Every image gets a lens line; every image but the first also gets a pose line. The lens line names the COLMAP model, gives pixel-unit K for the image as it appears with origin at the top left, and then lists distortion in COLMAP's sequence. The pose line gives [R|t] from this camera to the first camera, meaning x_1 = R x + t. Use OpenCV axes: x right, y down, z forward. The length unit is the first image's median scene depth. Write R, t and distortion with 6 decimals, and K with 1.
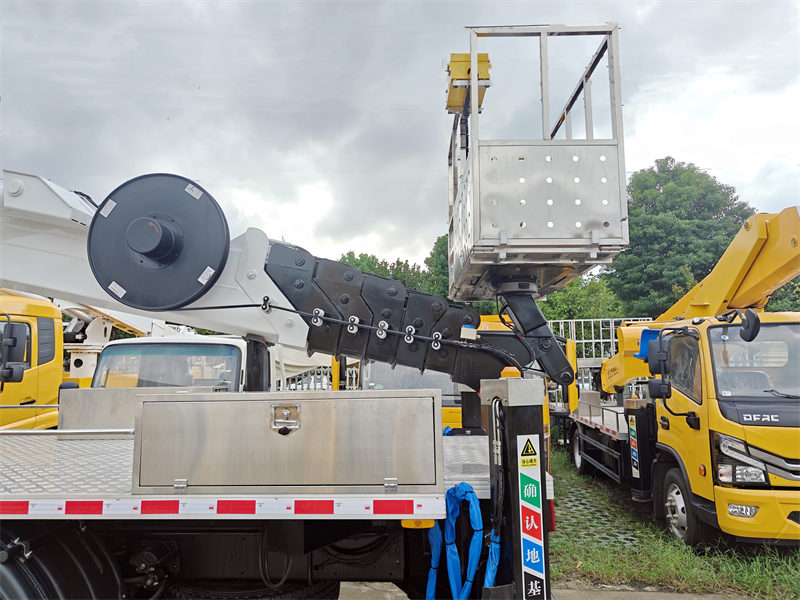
lens RADIAL K [[580.9, 0, 378.6], [0, 580.9, 298.8], [0, 0, 1]] dist [-0.002000, 0.001385]
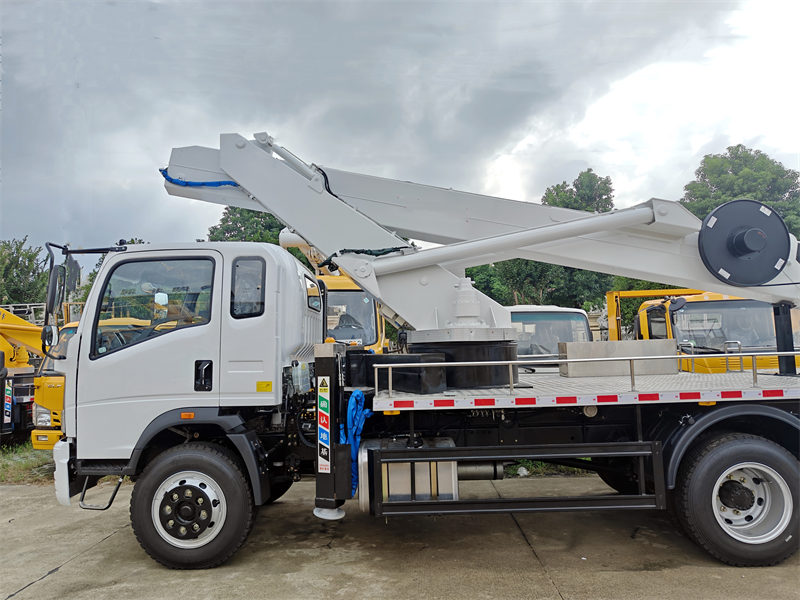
lens RADIAL K [[564.5, 0, 400.0], [0, 564.5, 300.0], [0, 0, 1]] dist [0.005567, -0.002729]
pose [[0.998882, -0.014692, 0.044925, -1.068354], [0.012544, 0.998782, 0.047717, -0.021664], [-0.045572, -0.047100, 0.997850, -0.388275]]
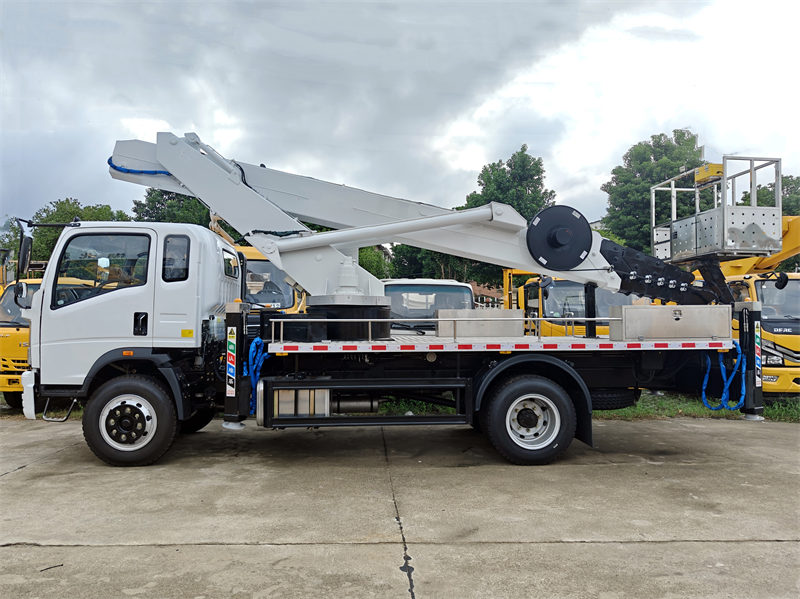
lens RADIAL K [[588.1, 0, 400.0], [0, 588.1, 299.5], [0, 0, 1]] dist [-0.000189, 0.000756]
pose [[0.991715, 0.013885, 0.127703, -0.943757], [-0.026745, 0.994673, 0.099546, -0.056131], [-0.125641, -0.102137, 0.986804, -0.821205]]
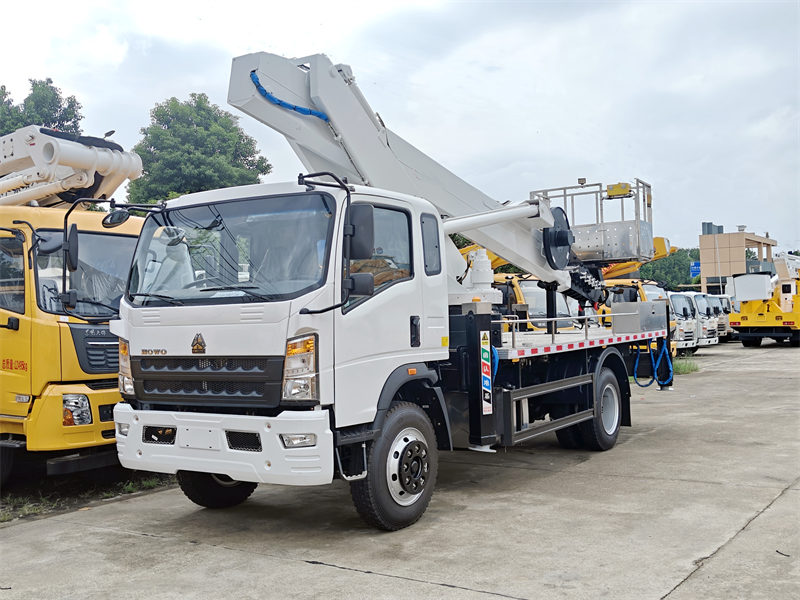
lens RADIAL K [[819.1, 0, 400.0], [0, 819.1, 300.0], [0, 0, 1]] dist [-0.001740, -0.003903]
pose [[0.502643, 0.011063, 0.864423, -2.643129], [-0.096270, 0.994415, 0.043252, 0.042678], [-0.859117, -0.104958, 0.500901, -0.064557]]
